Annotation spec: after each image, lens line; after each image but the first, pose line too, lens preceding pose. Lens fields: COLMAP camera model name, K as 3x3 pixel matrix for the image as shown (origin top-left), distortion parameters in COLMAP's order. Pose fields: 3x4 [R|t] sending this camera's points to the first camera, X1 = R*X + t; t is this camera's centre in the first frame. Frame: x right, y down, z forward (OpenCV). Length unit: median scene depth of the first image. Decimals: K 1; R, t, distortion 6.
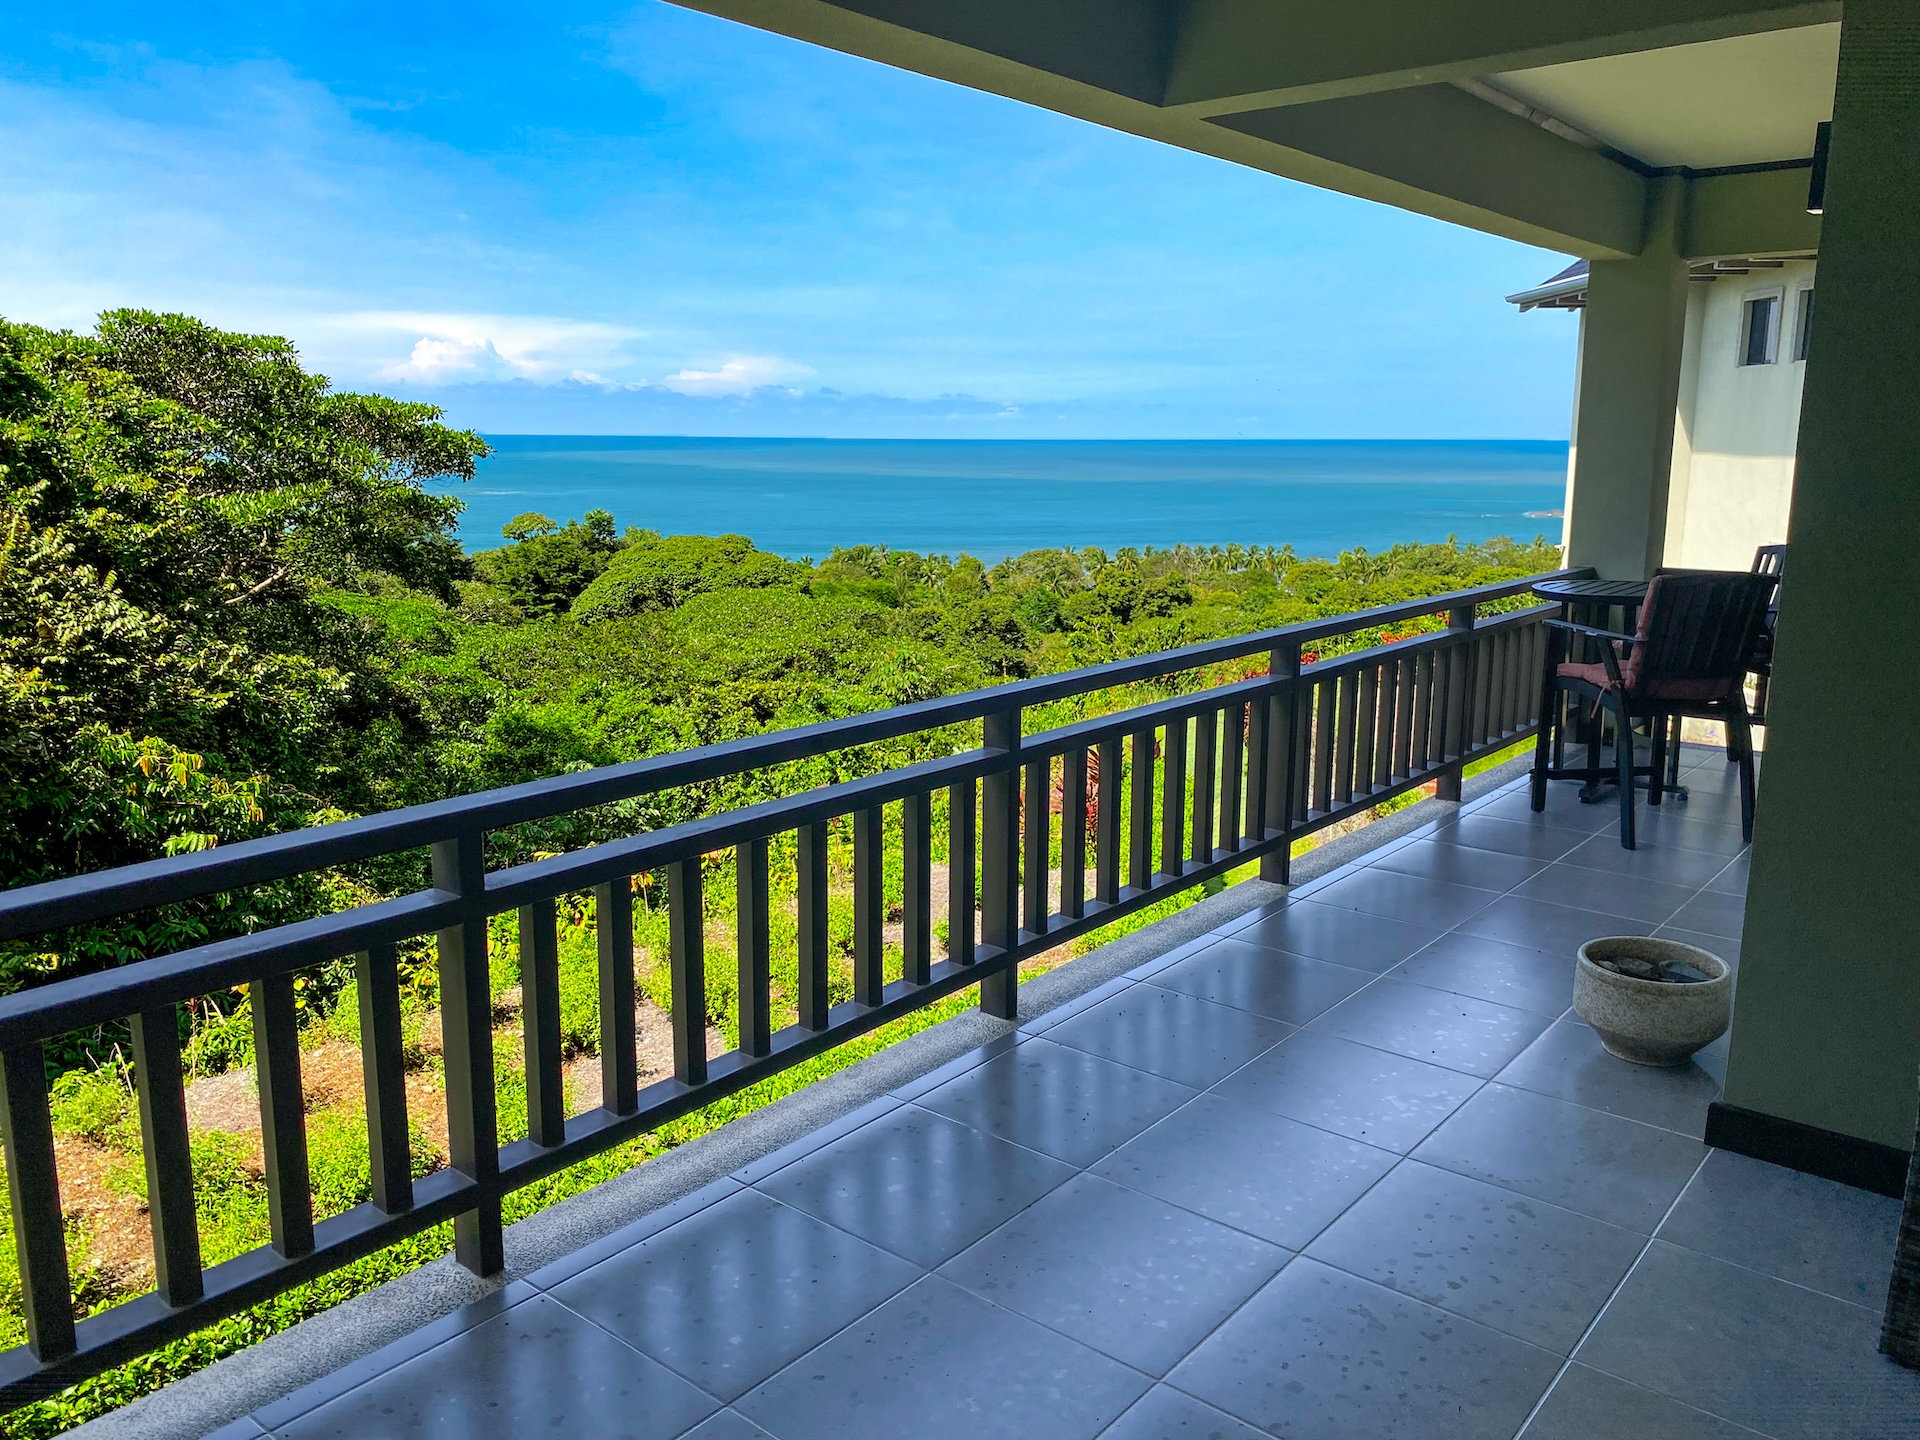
lens RADIAL K [[1449.2, 0, 969.3], [0, 1449.2, 726.3], [0, 0, 1]] dist [0.039526, -0.015539]
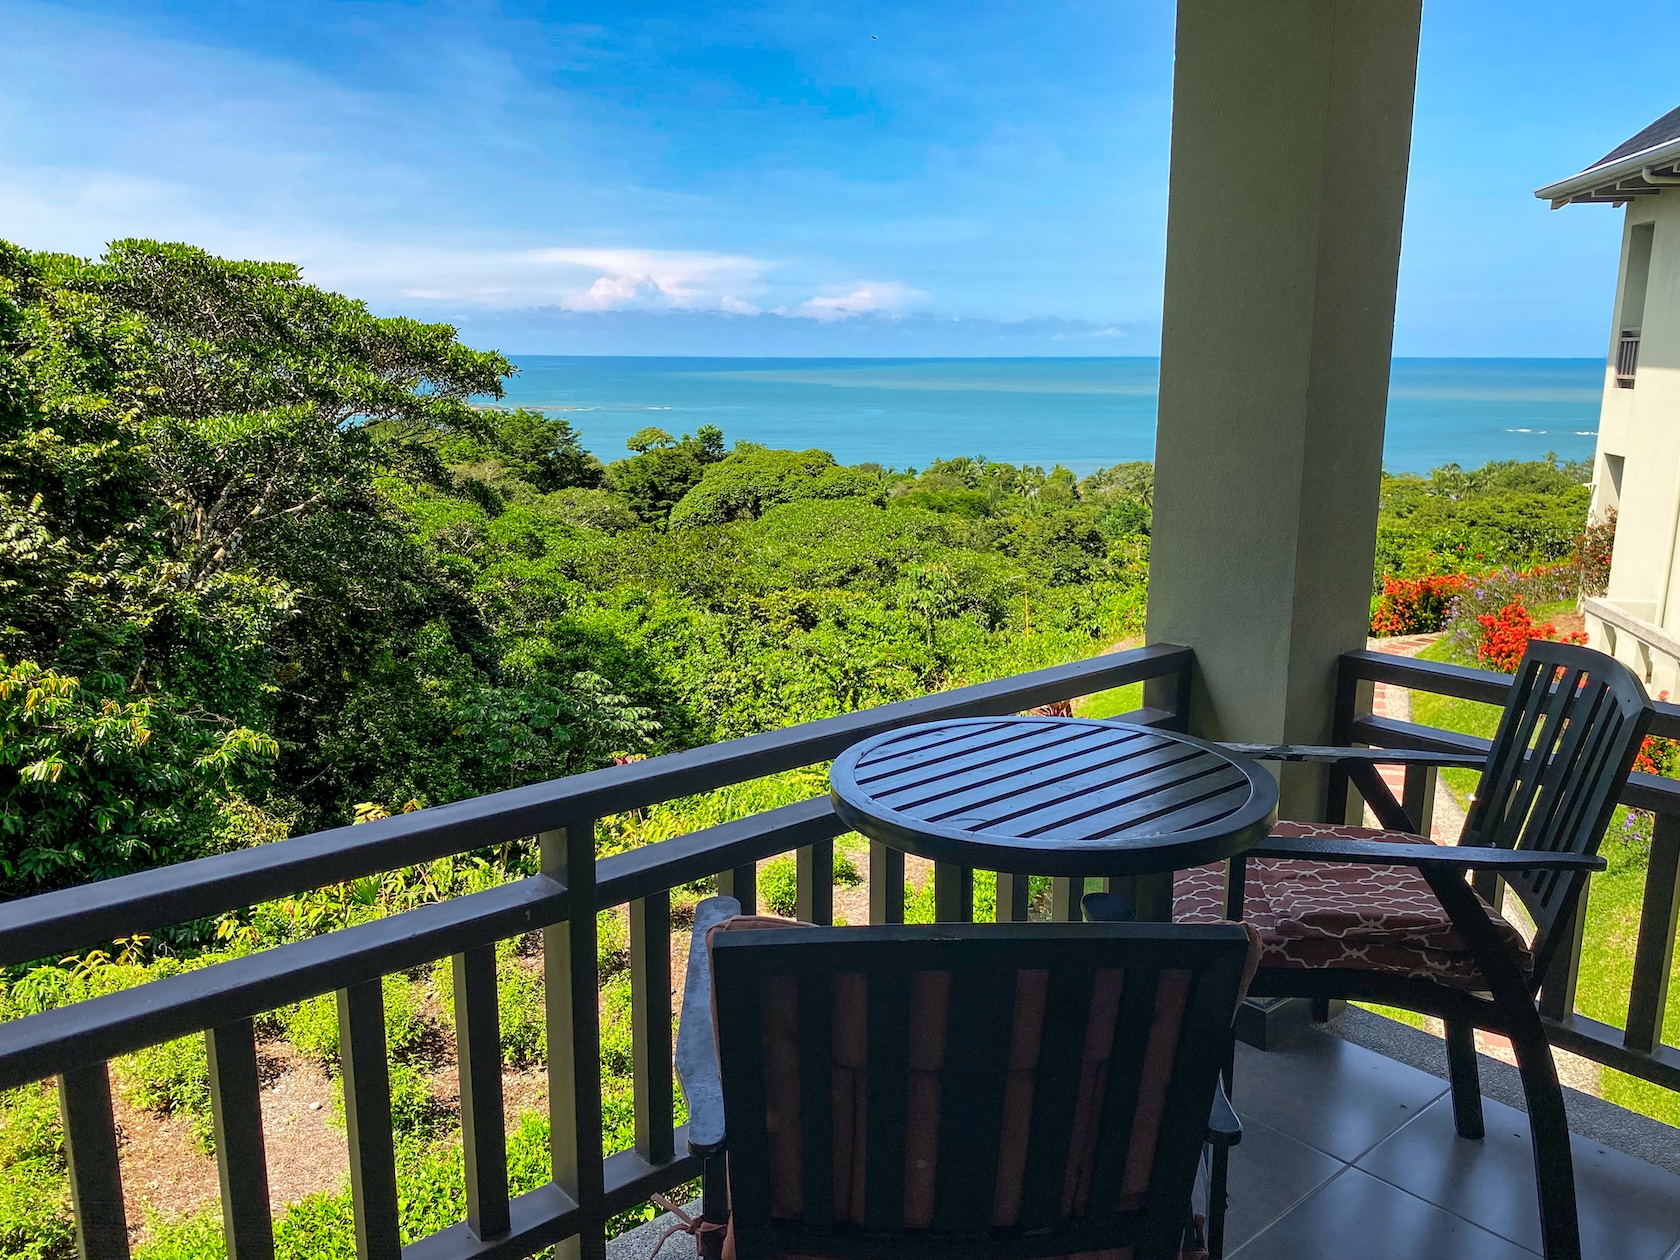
lens RADIAL K [[1318.4, 0, 855.2], [0, 1318.4, 636.7], [0, 0, 1]] dist [0.041238, -0.002093]
pose [[0.985900, 0.031207, -0.164403, 0.065536], [-0.029204, 0.999467, 0.014584, -0.017545], [0.164770, -0.009577, 0.986285, 0.089011]]
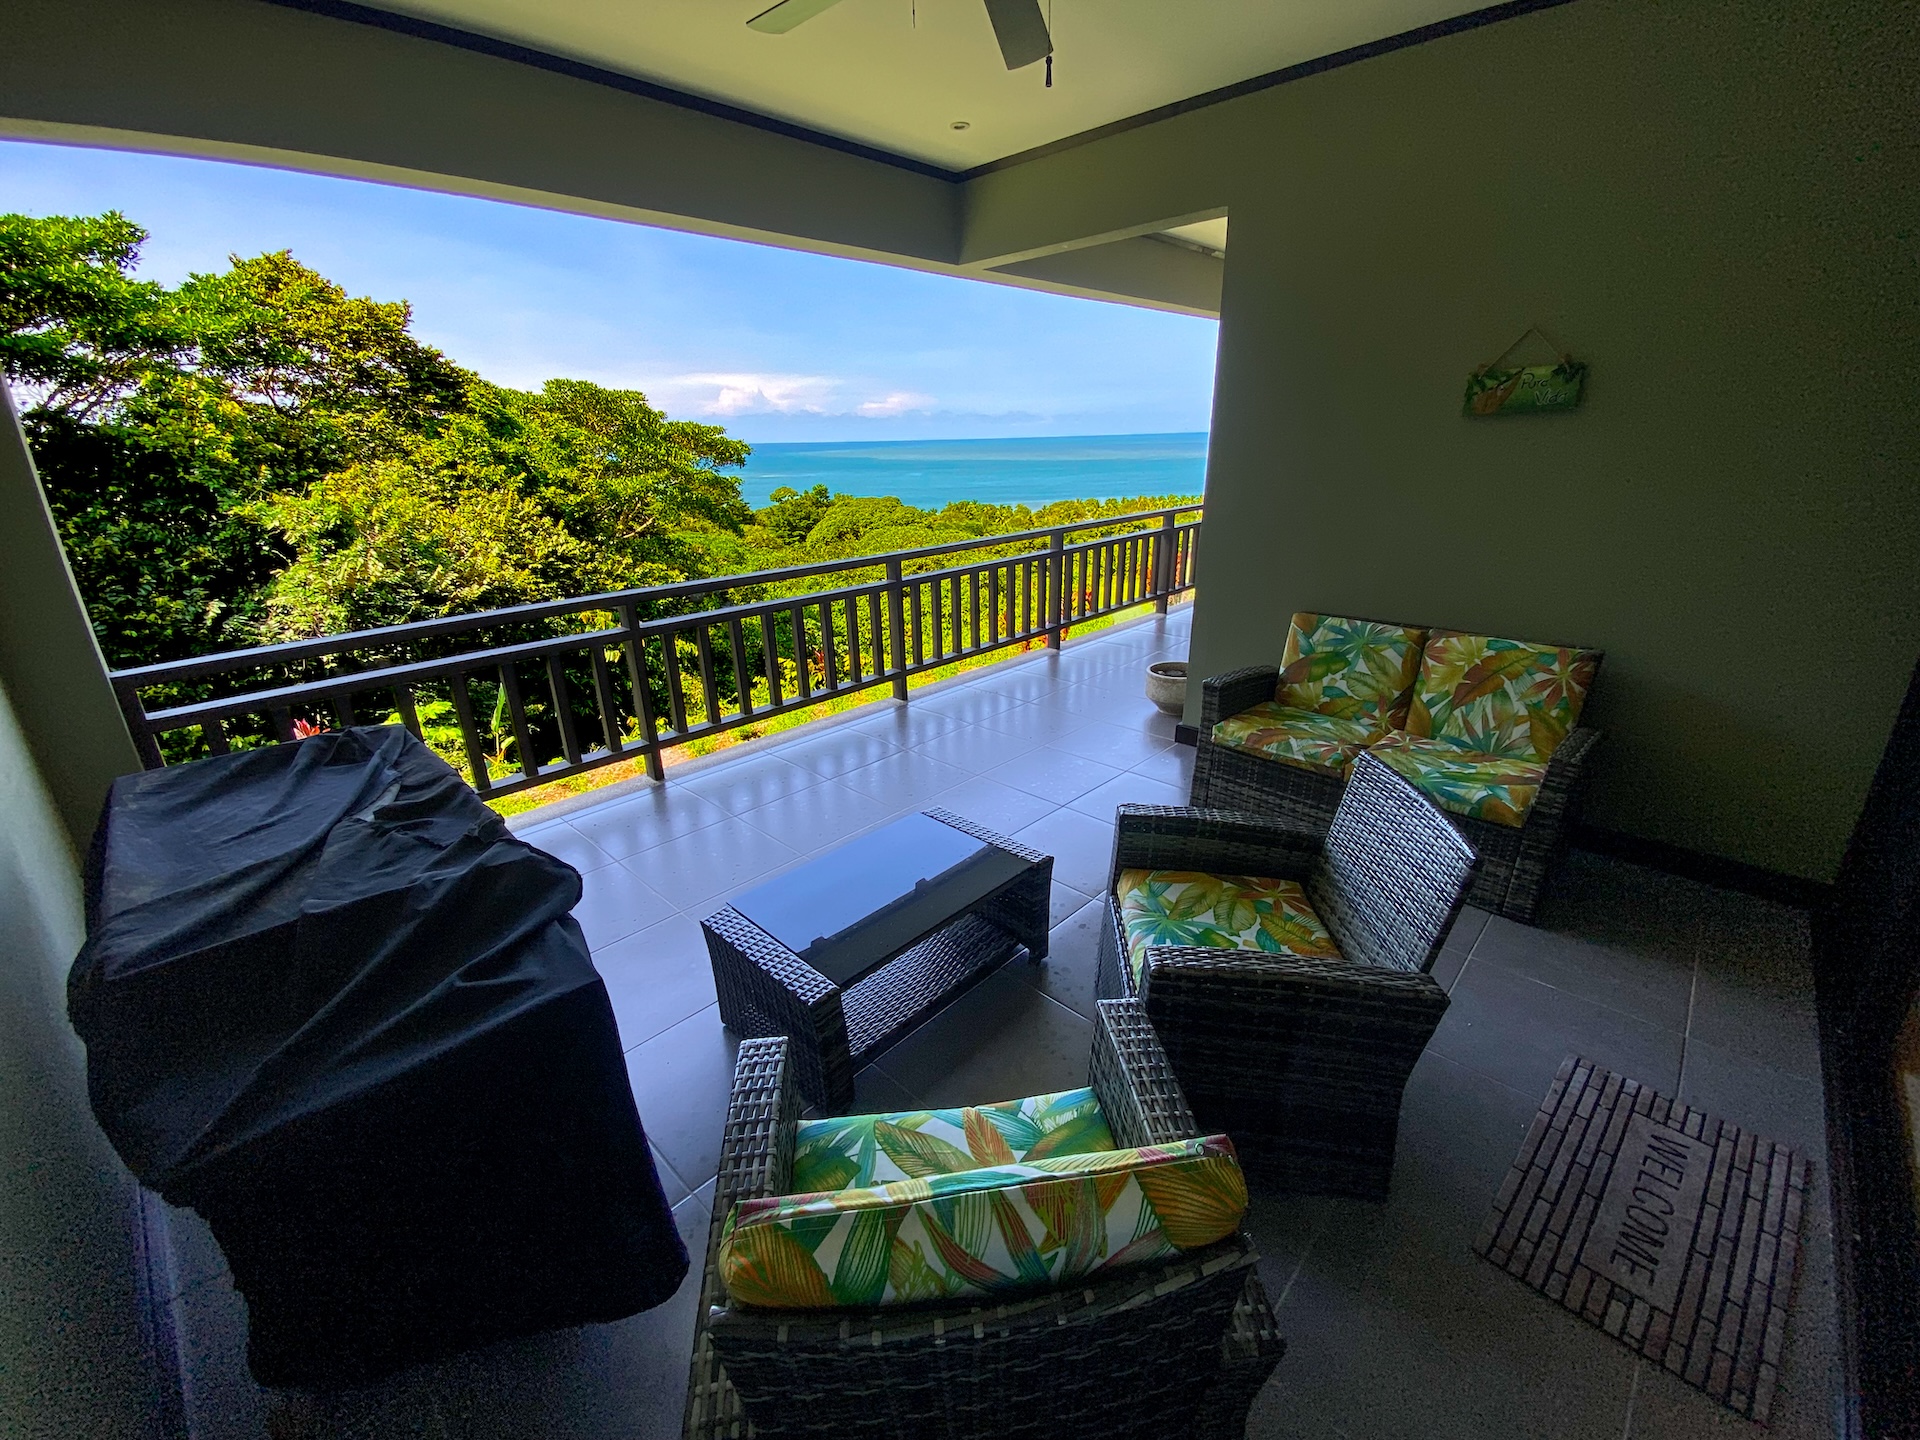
lens RADIAL K [[772.2, 0, 972.1], [0, 772.2, 732.1], [0, 0, 1]] dist [0.016332, -0.000392]
pose [[0.997513, -0.000862, -0.070477, 0.020648], [0.012557, 0.986100, 0.165679, 0.004696], [0.069355, -0.166152, 0.983658, -0.018772]]
